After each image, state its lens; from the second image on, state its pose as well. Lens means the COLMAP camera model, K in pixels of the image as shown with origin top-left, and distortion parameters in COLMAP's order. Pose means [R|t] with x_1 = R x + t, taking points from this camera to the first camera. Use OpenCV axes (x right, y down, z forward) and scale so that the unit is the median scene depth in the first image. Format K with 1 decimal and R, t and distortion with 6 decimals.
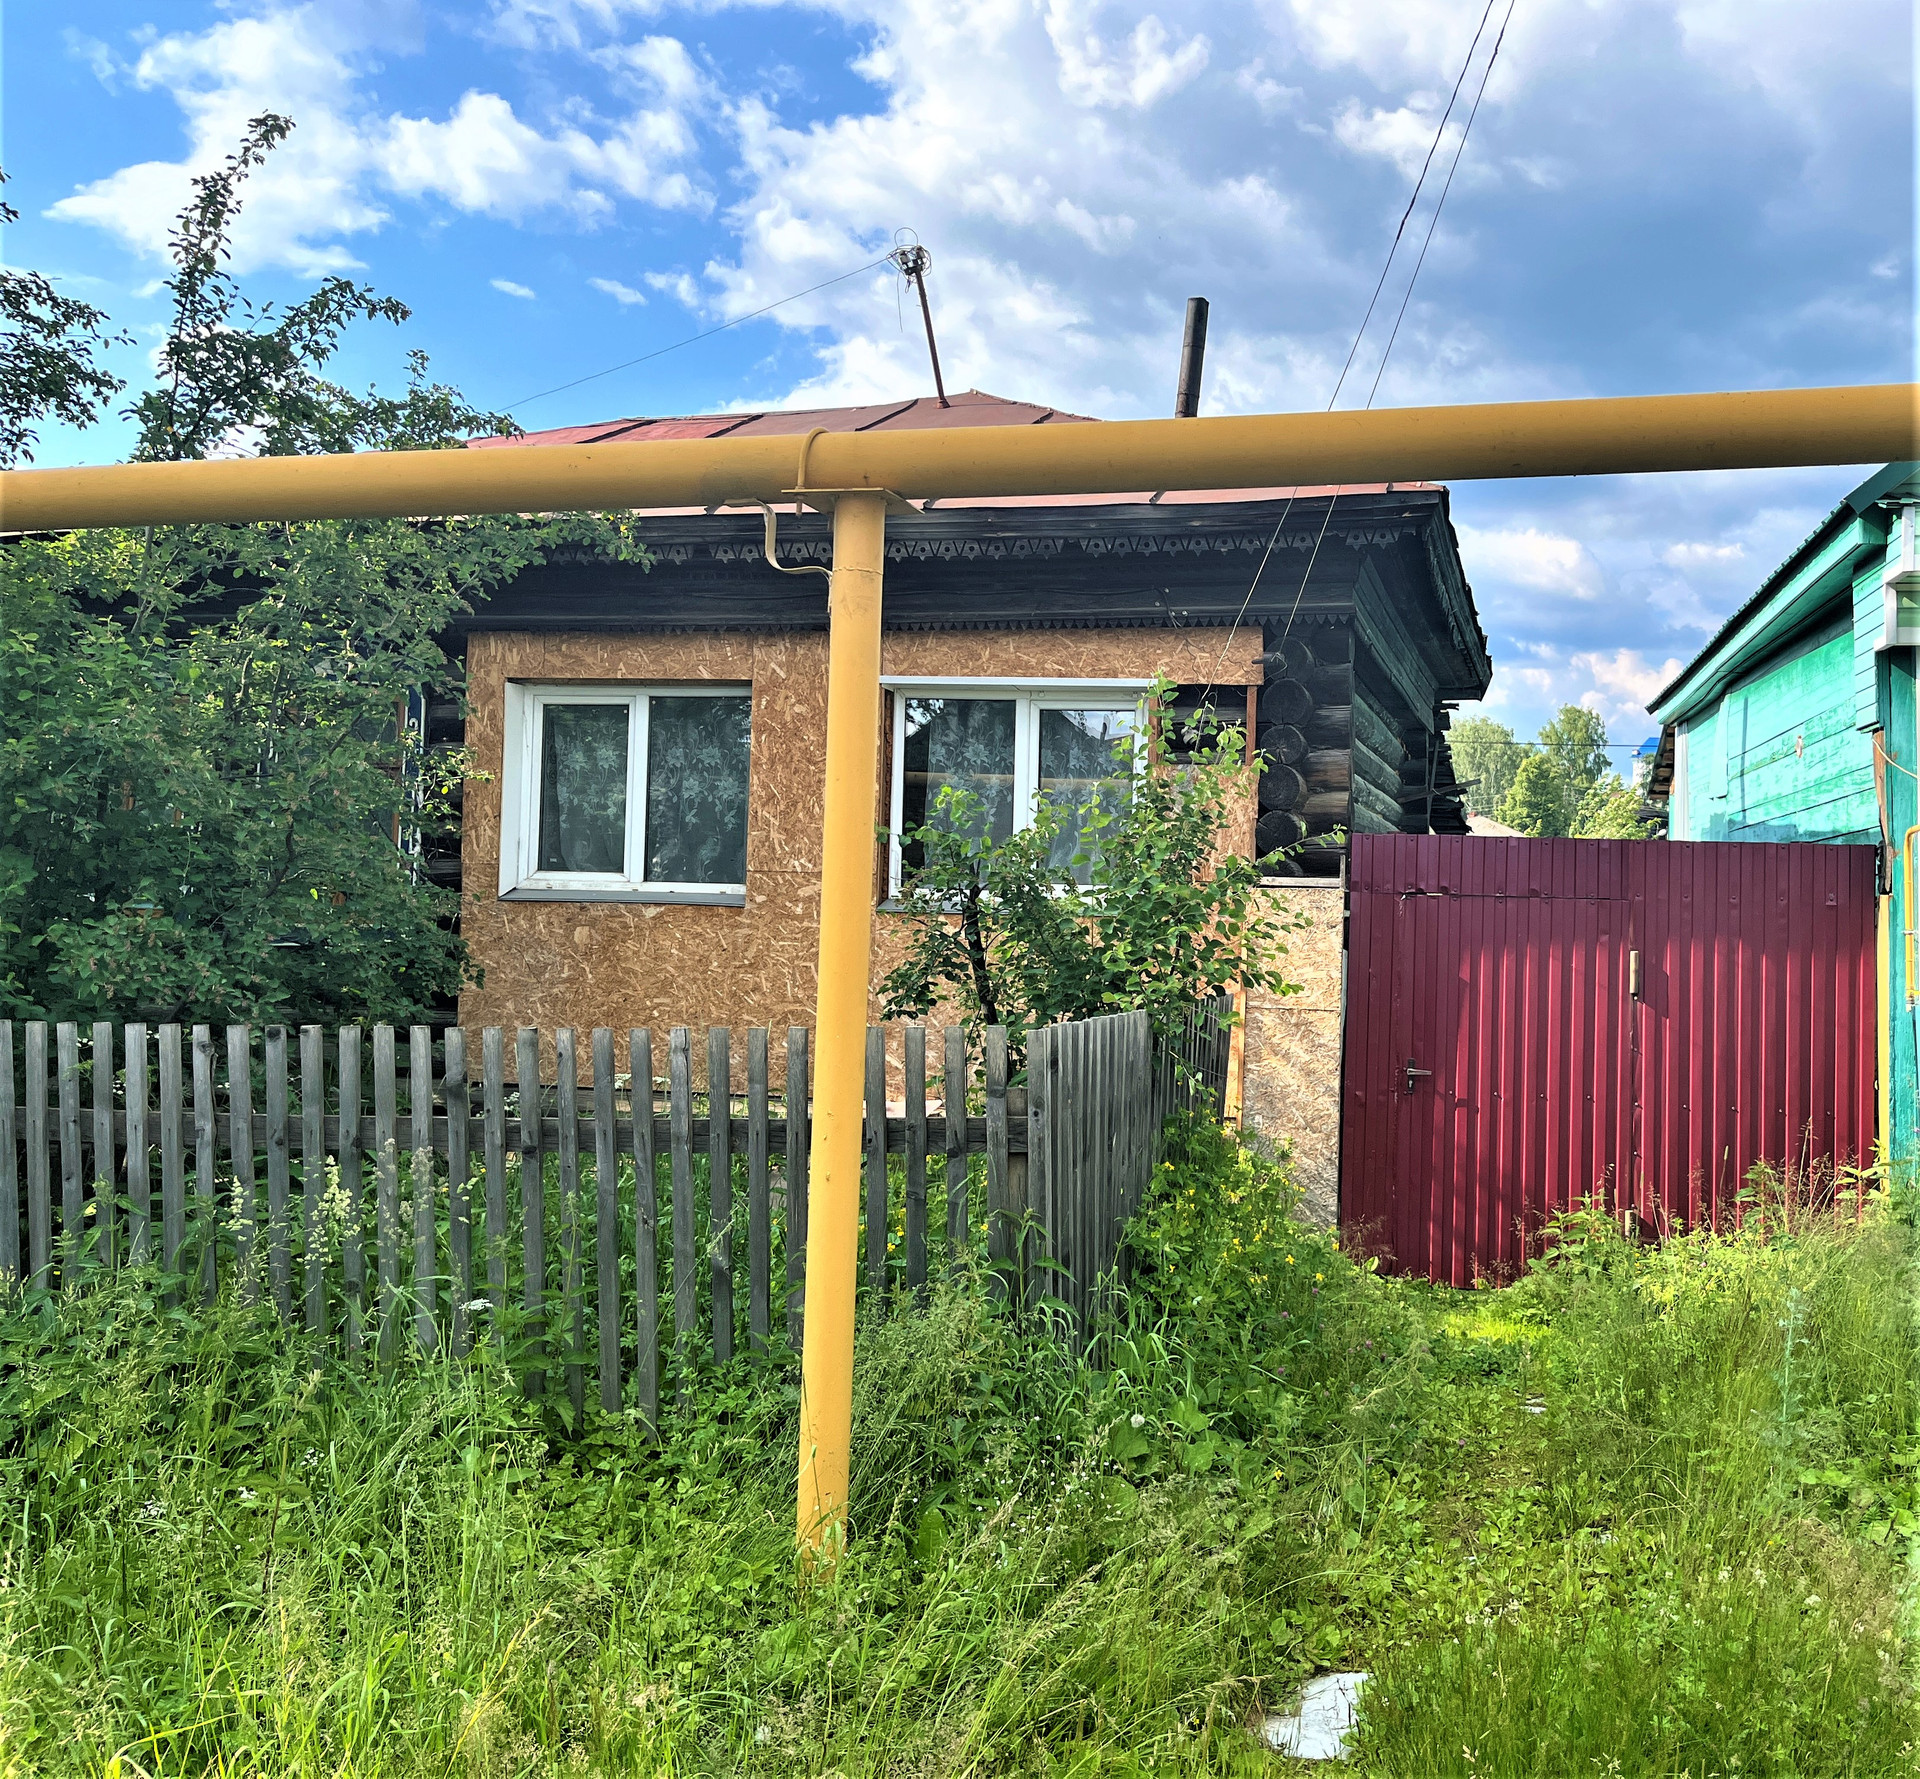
lens RADIAL K [[3182.8, 0, 960.0], [0, 3182.8, 889.5], [0, 0, 1]] dist [-0.021781, 0.121537]
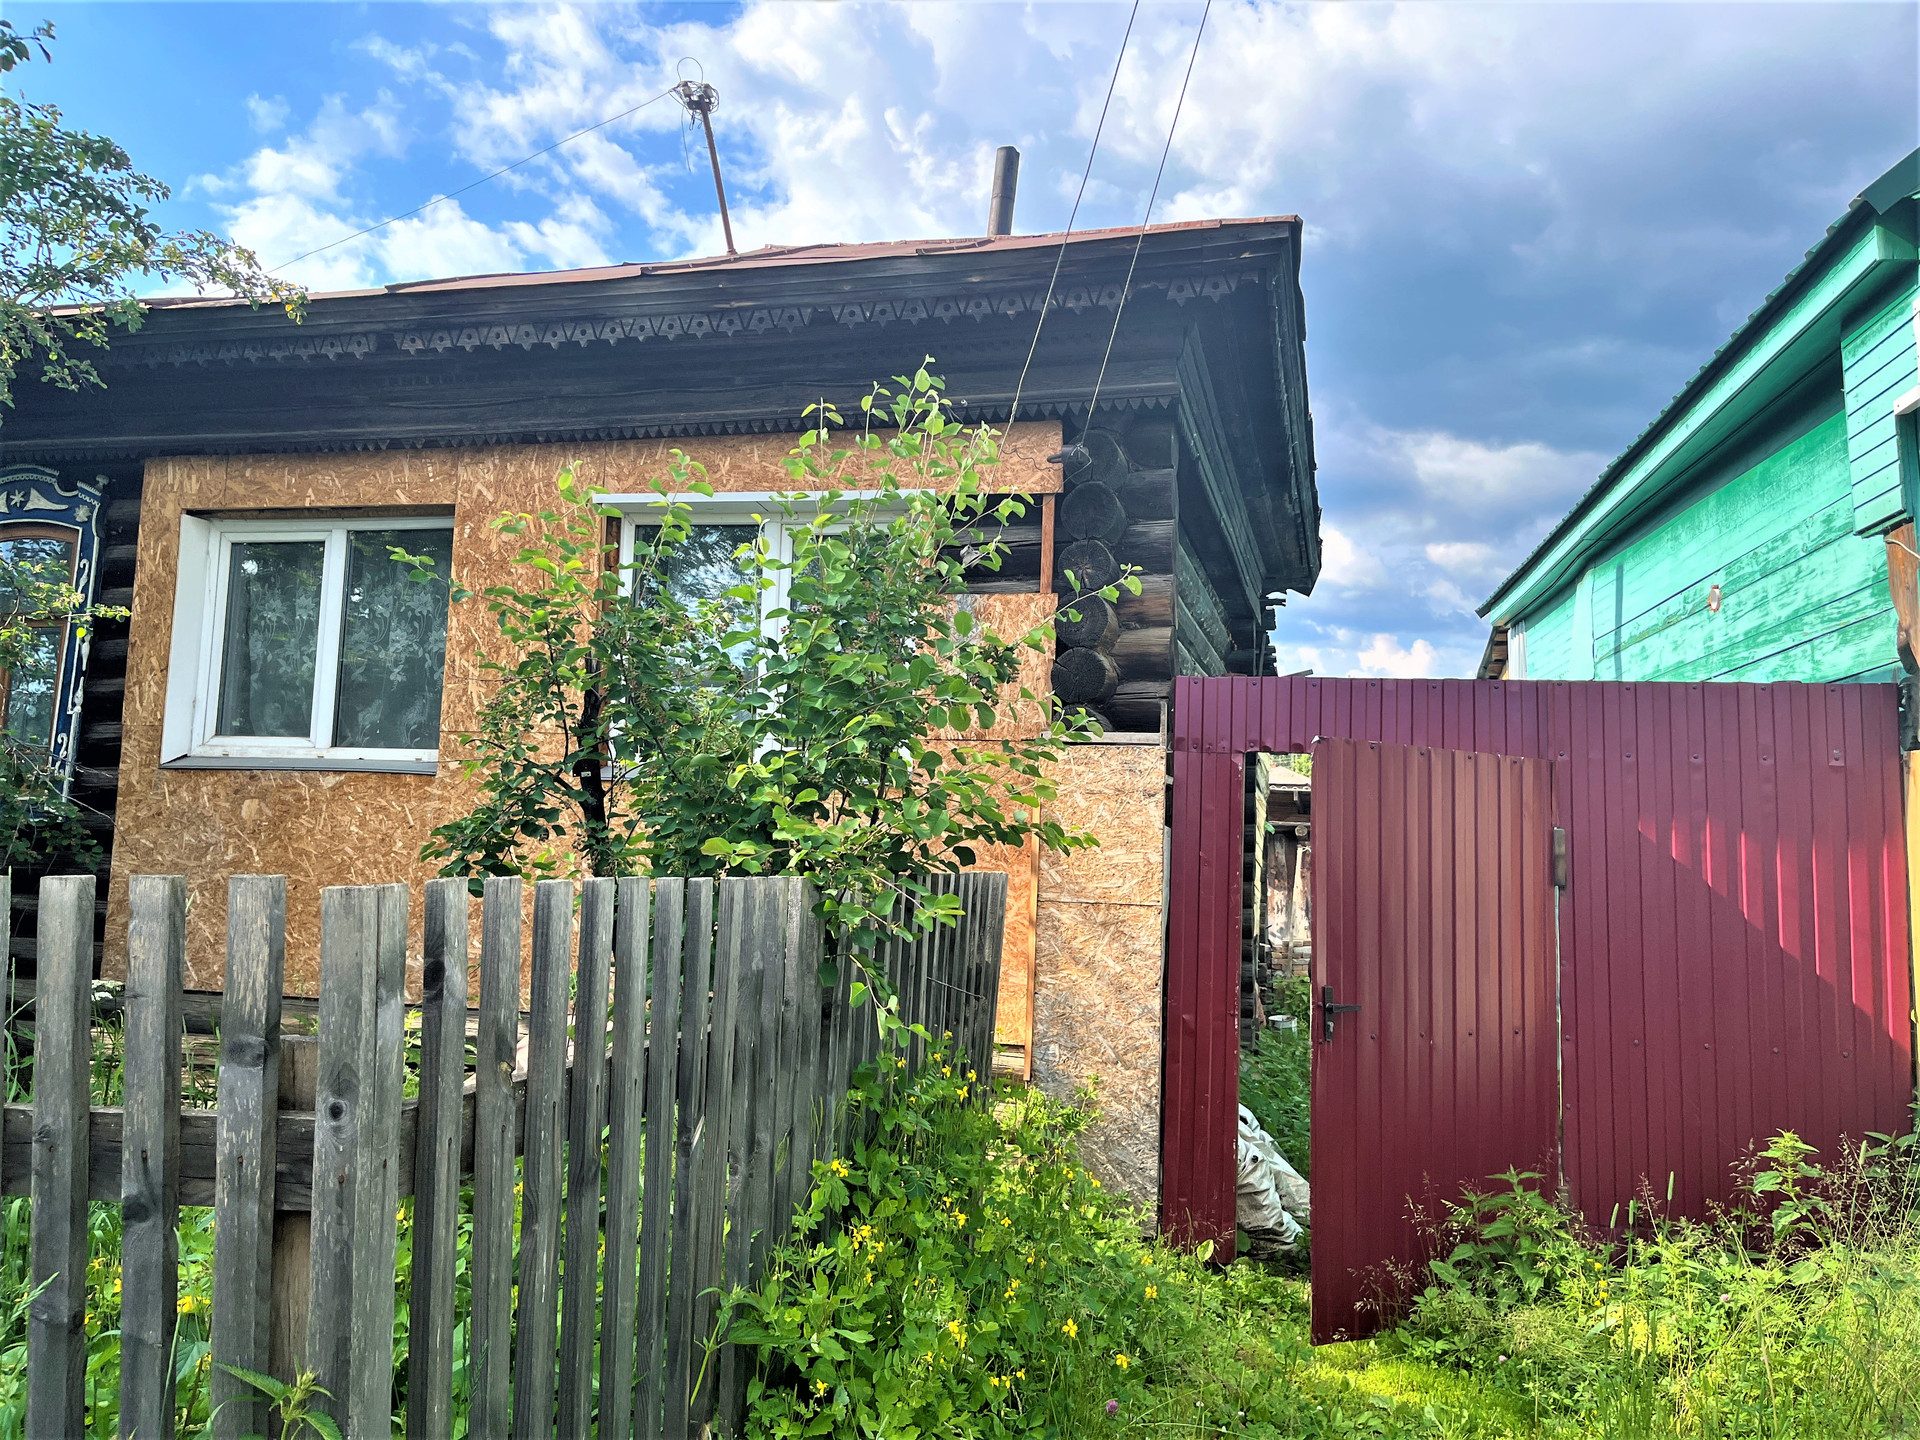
lens RADIAL K [[1441.0, 0, 954.6], [0, 1441.0, 752.1], [0, 0, 1]] dist [0.004352, -0.001396]
pose [[0.999615, 0.008354, -0.026453, 0.077350], [-0.010827, 0.995443, -0.094742, 0.033898], [0.025540, 0.094992, 0.995150, 0.639646]]
